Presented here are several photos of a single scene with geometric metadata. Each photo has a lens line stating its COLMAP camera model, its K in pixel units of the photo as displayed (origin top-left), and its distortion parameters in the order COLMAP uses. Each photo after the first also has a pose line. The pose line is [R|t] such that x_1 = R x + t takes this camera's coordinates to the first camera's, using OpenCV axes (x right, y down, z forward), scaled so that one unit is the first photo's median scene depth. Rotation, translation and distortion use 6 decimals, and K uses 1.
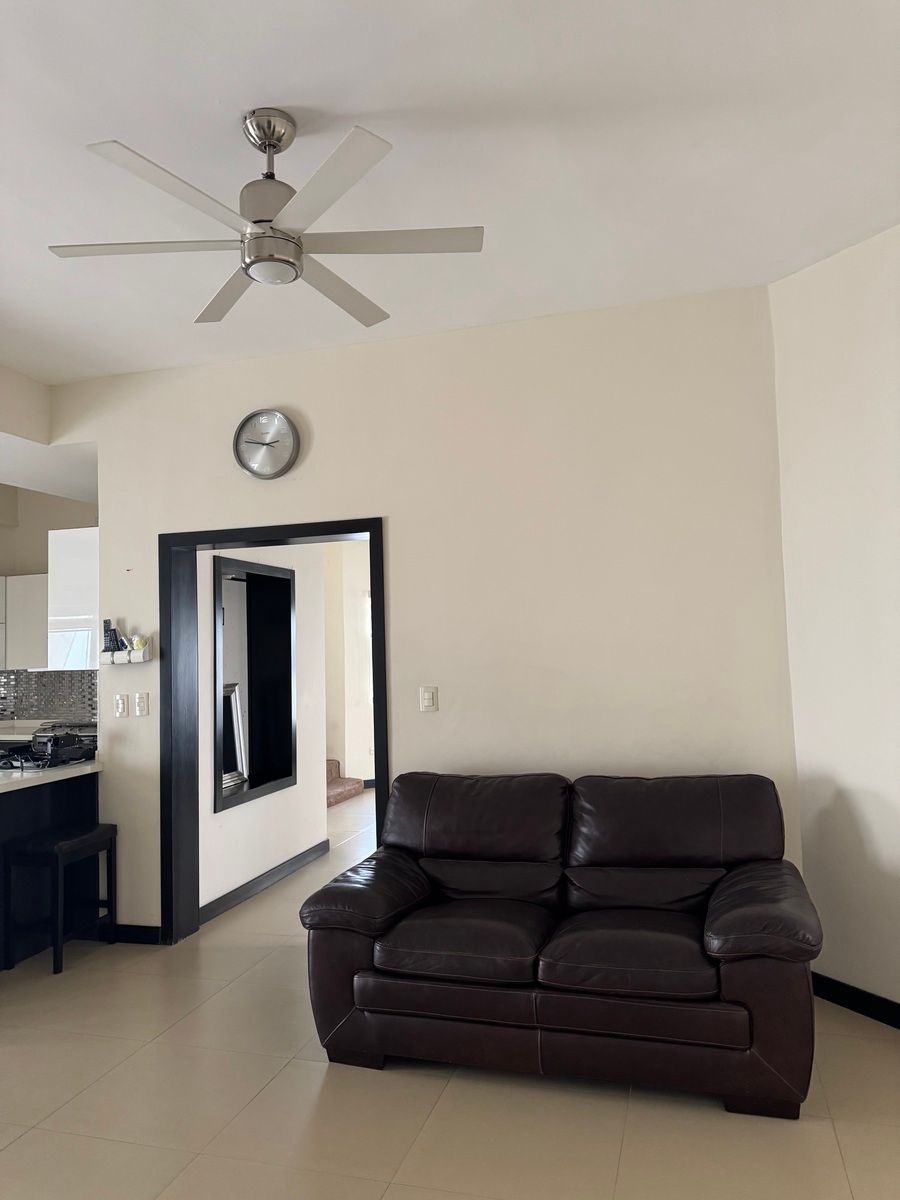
lens RADIAL K [[837.4, 0, 450.0], [0, 837.4, 600.0], [0, 0, 1]] dist [-0.001670, -0.002429]
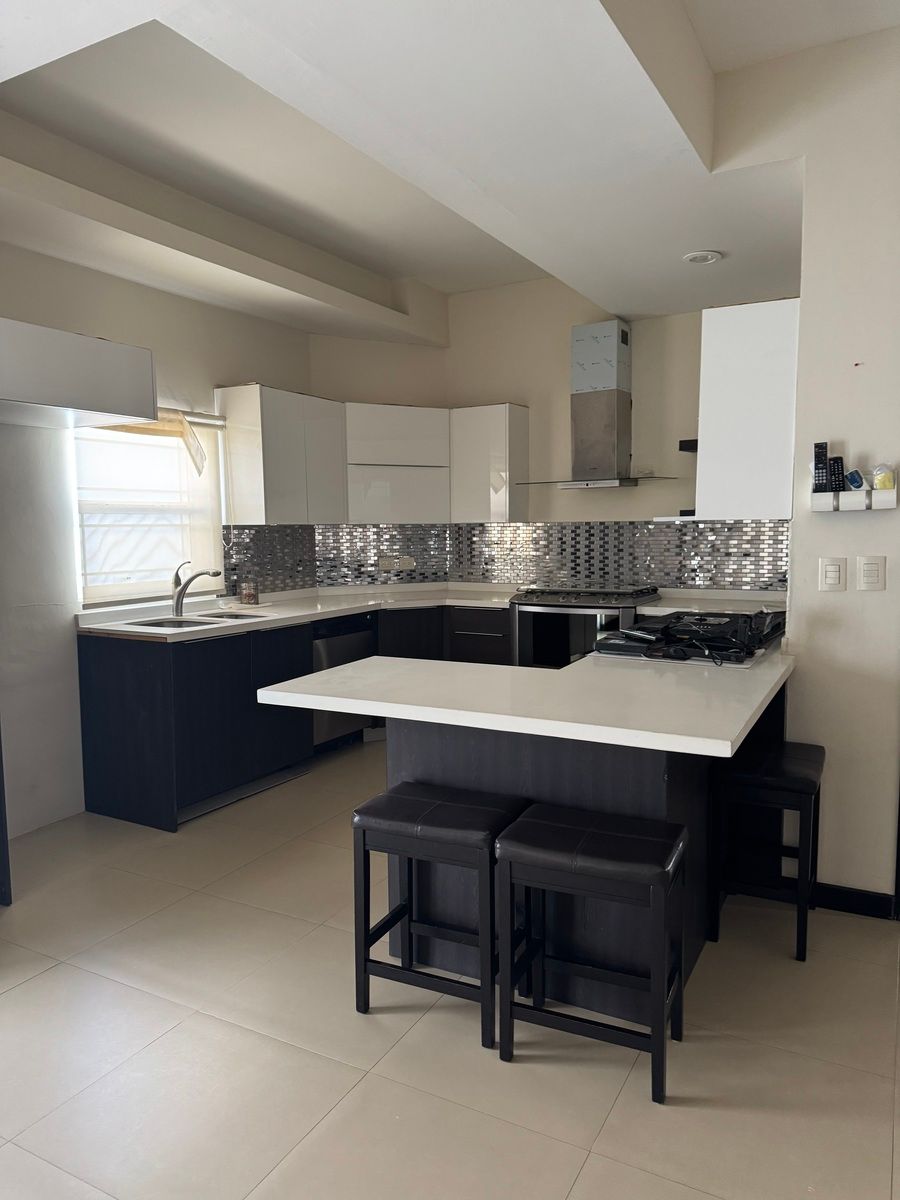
lens RADIAL K [[837.4, 0, 450.0], [0, 837.4, 600.0], [0, 0, 1]] dist [-0.001670, -0.002429]
pose [[0.976764, 0.034466, -0.211528, -0.549341], [0.000209, 0.986830, 0.161760, 0.038695], [0.214318, -0.158046, 0.963893, 0.288690]]
